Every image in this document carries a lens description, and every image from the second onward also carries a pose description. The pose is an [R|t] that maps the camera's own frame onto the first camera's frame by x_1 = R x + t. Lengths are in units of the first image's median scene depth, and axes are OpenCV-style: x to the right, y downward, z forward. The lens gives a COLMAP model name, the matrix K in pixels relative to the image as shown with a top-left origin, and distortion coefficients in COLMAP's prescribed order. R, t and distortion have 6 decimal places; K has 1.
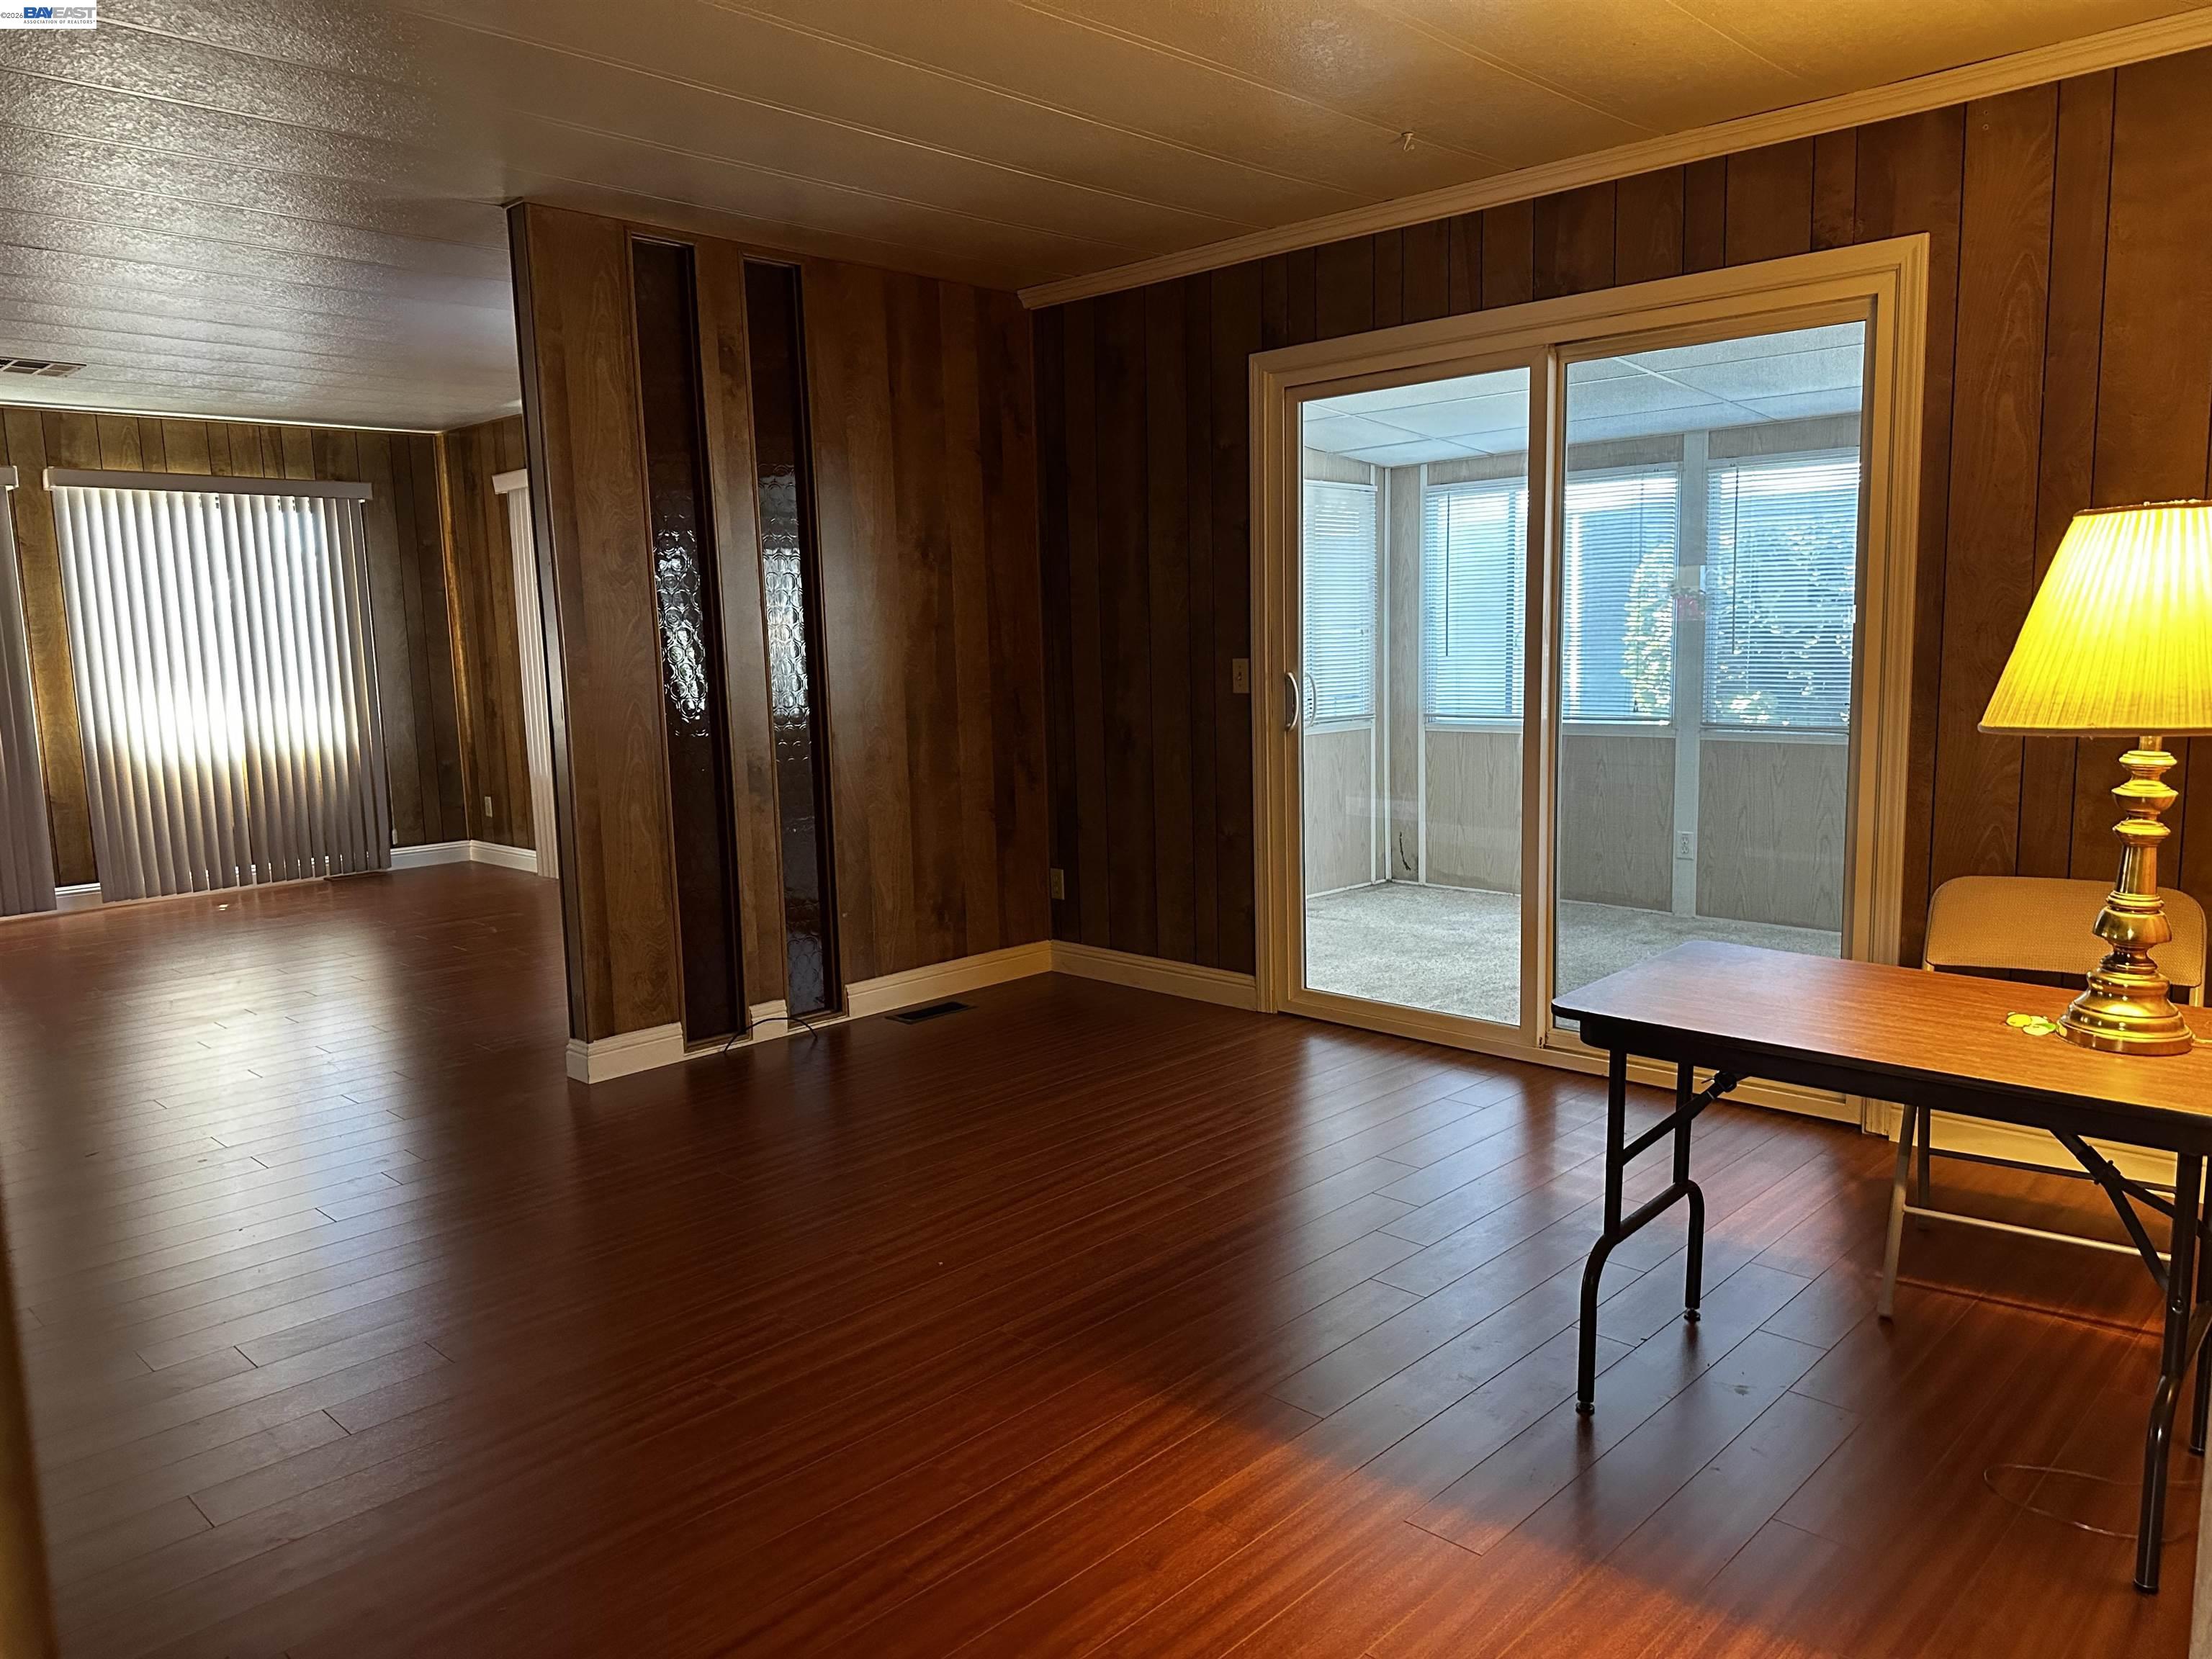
lens RADIAL K [[1529.8, 0, 1096.0], [0, 1529.8, 835.2], [0, 0, 1]] dist [0.099582, -0.162415]
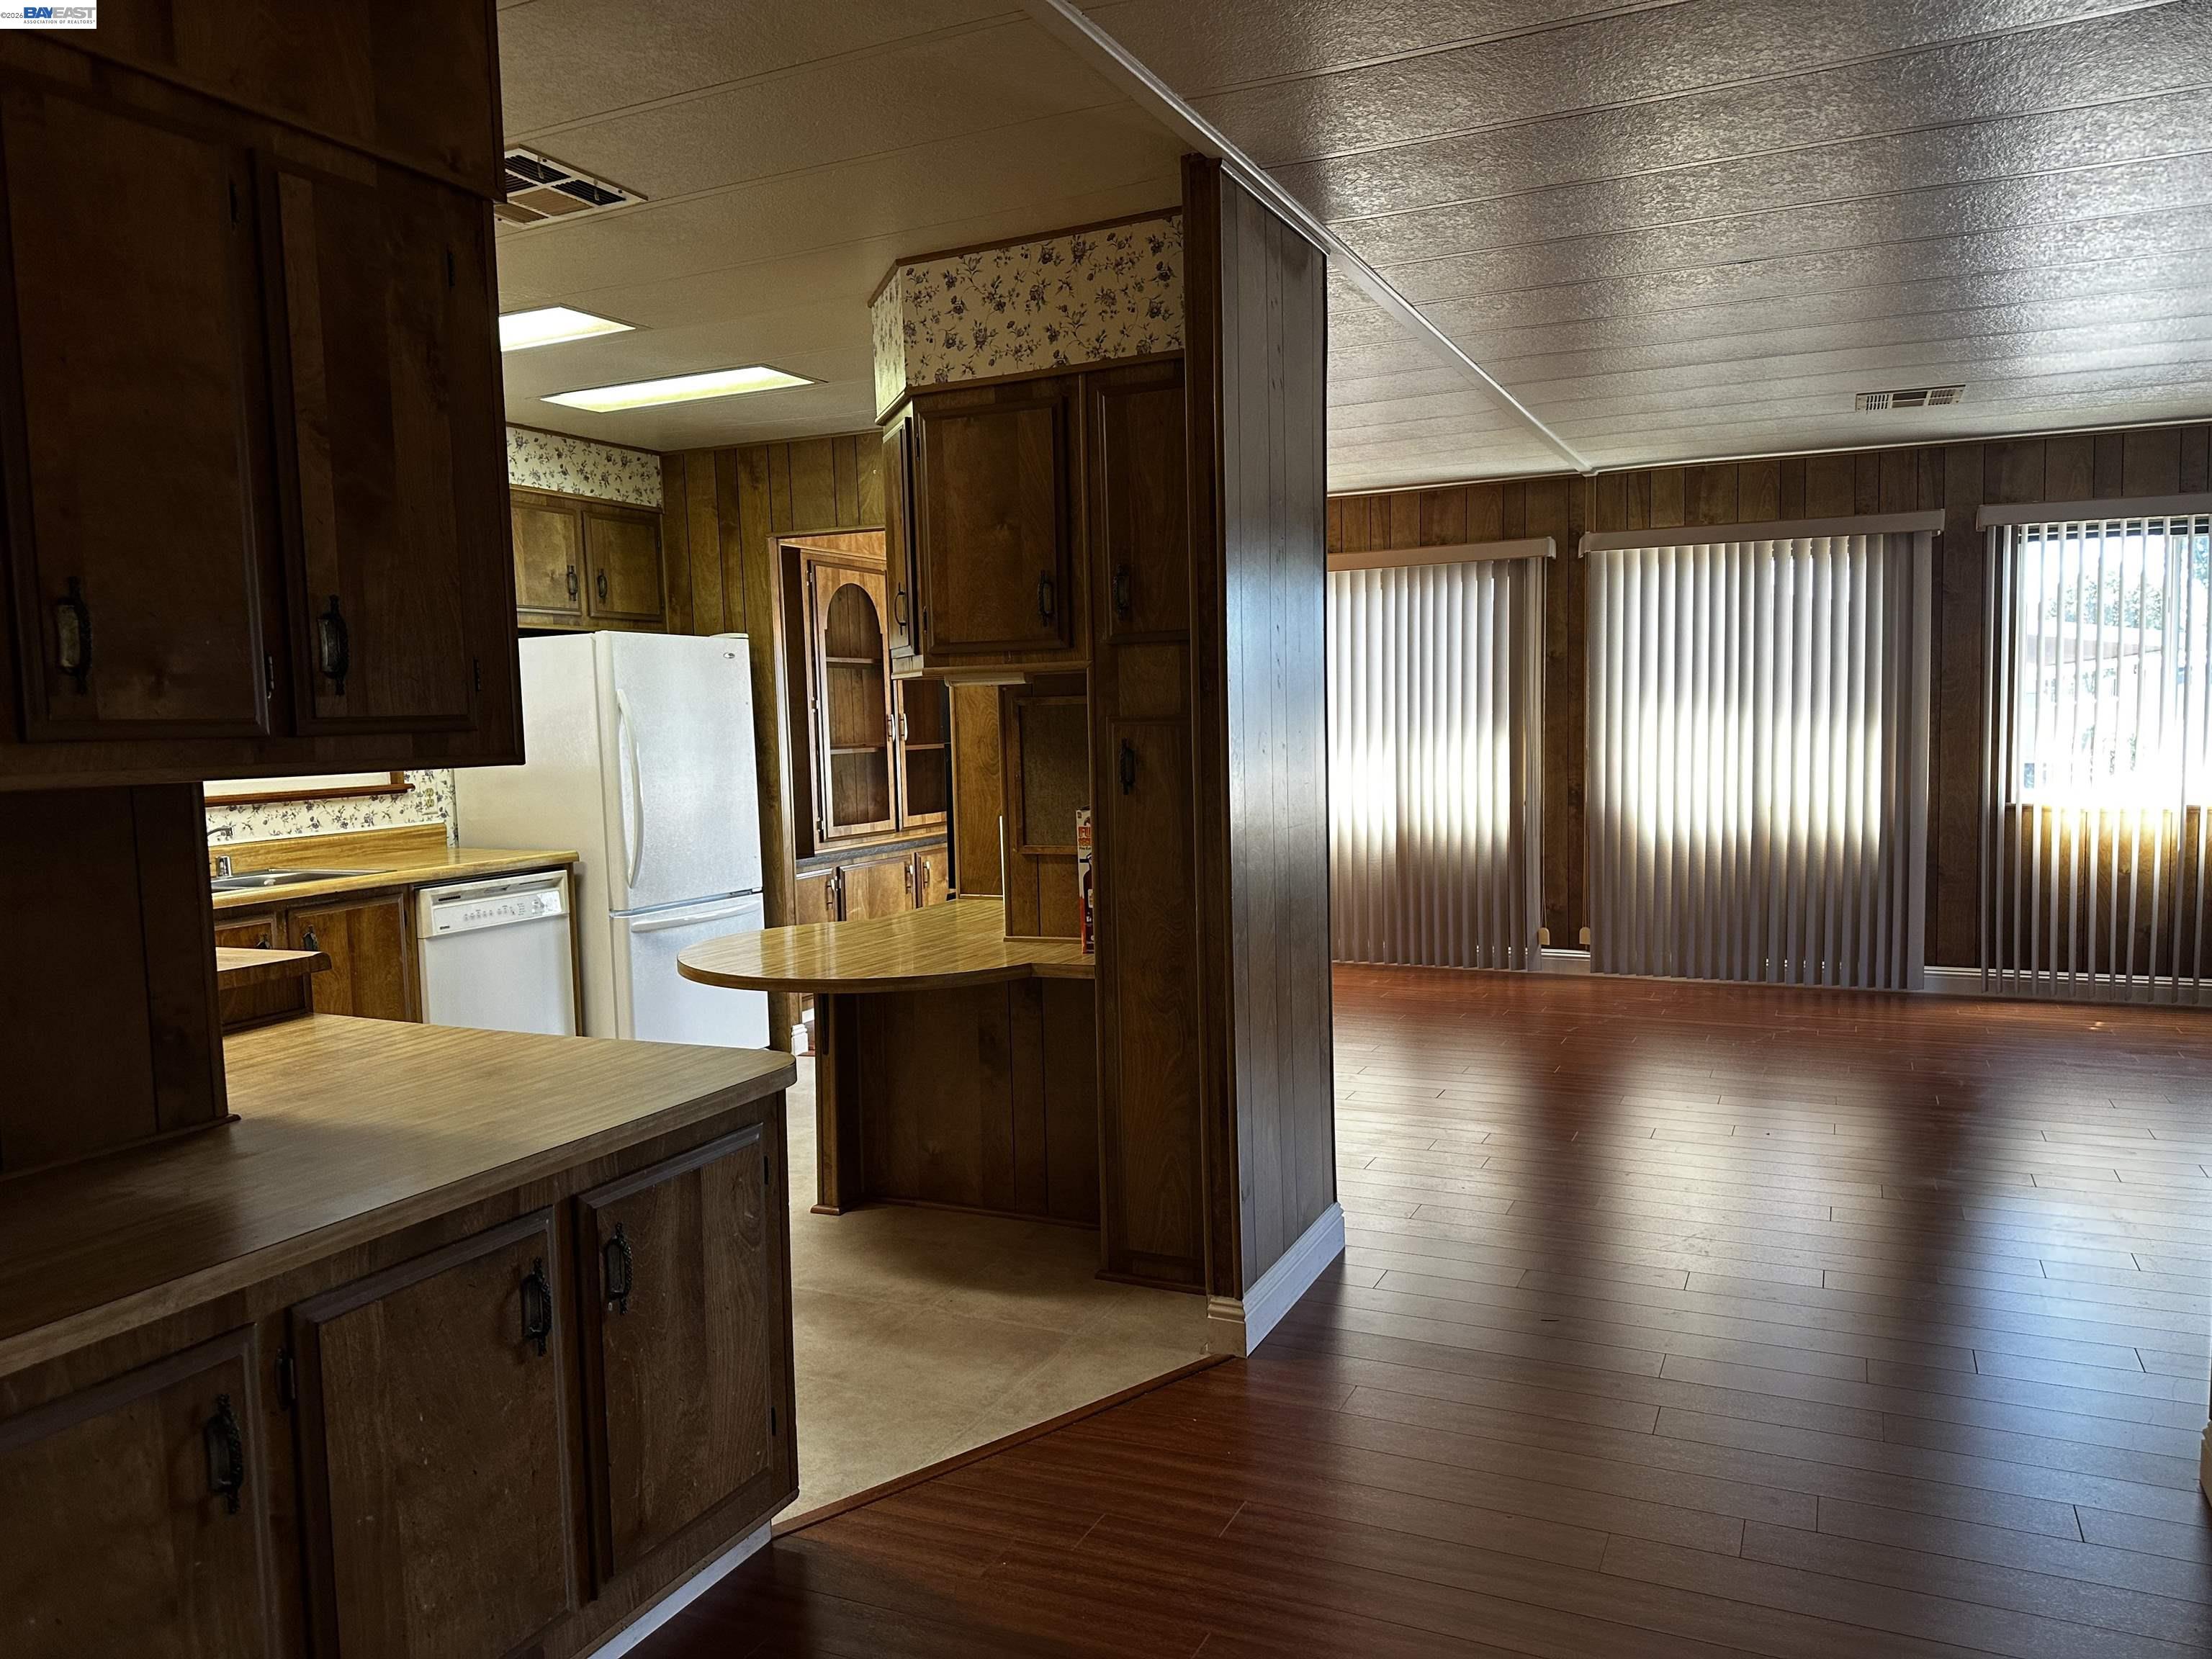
lens RADIAL K [[1529.8, 0, 1096.0], [0, 1529.8, 835.2], [0, 0, 1]] dist [0.099582, -0.162415]
pose [[0.020581, 0.114710, -0.993186, 0.321476], [-0.129986, 0.985271, 0.111102, -0.112406], [0.991302, 0.126814, 0.035189, 0.655976]]
